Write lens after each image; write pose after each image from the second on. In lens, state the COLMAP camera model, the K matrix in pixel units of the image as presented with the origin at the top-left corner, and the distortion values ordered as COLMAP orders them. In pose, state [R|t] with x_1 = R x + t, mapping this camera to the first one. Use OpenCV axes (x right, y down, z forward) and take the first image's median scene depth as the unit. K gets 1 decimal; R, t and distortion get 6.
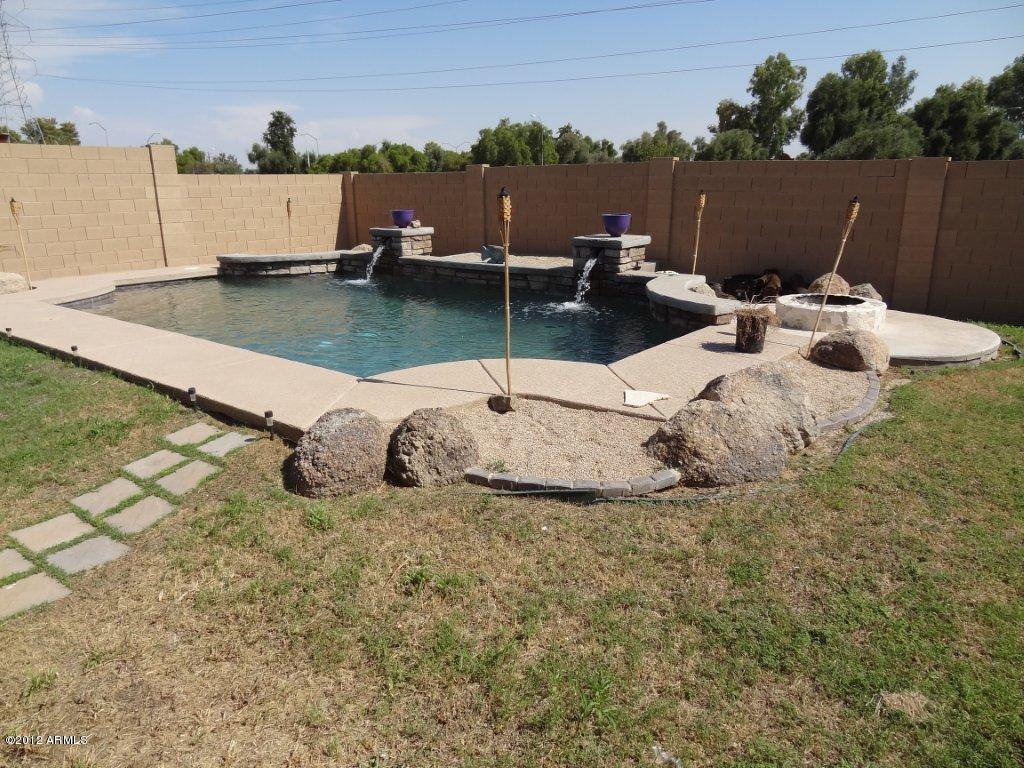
lens RADIAL K [[720.5, 0, 512.0], [0, 720.5, 384.0], [0, 0, 1]] dist [-0.002239, 0.008051]
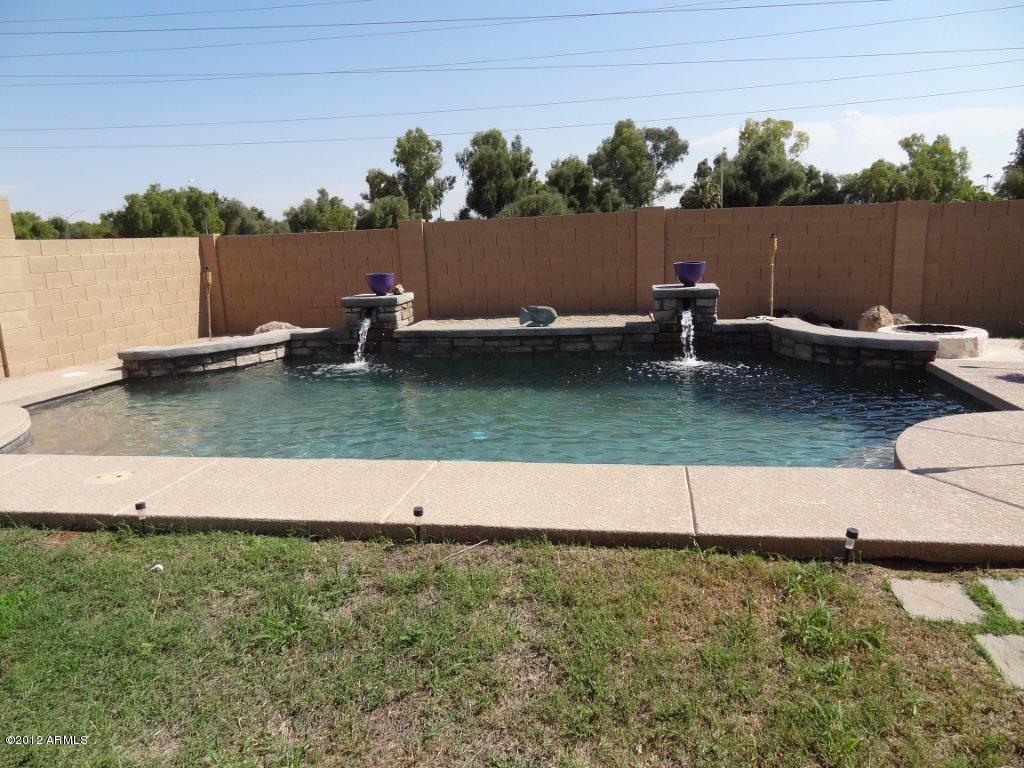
lens RADIAL K [[718.2, 0, 515.7], [0, 718.2, 383.6], [0, 0, 1]] dist [-0.000451, 0.003500]
pose [[0.881201, -0.119403, 0.457415, -0.321052], [0.158557, 0.986181, -0.048027, -0.044887], [-0.445359, 0.114848, 0.887956, 0.182869]]
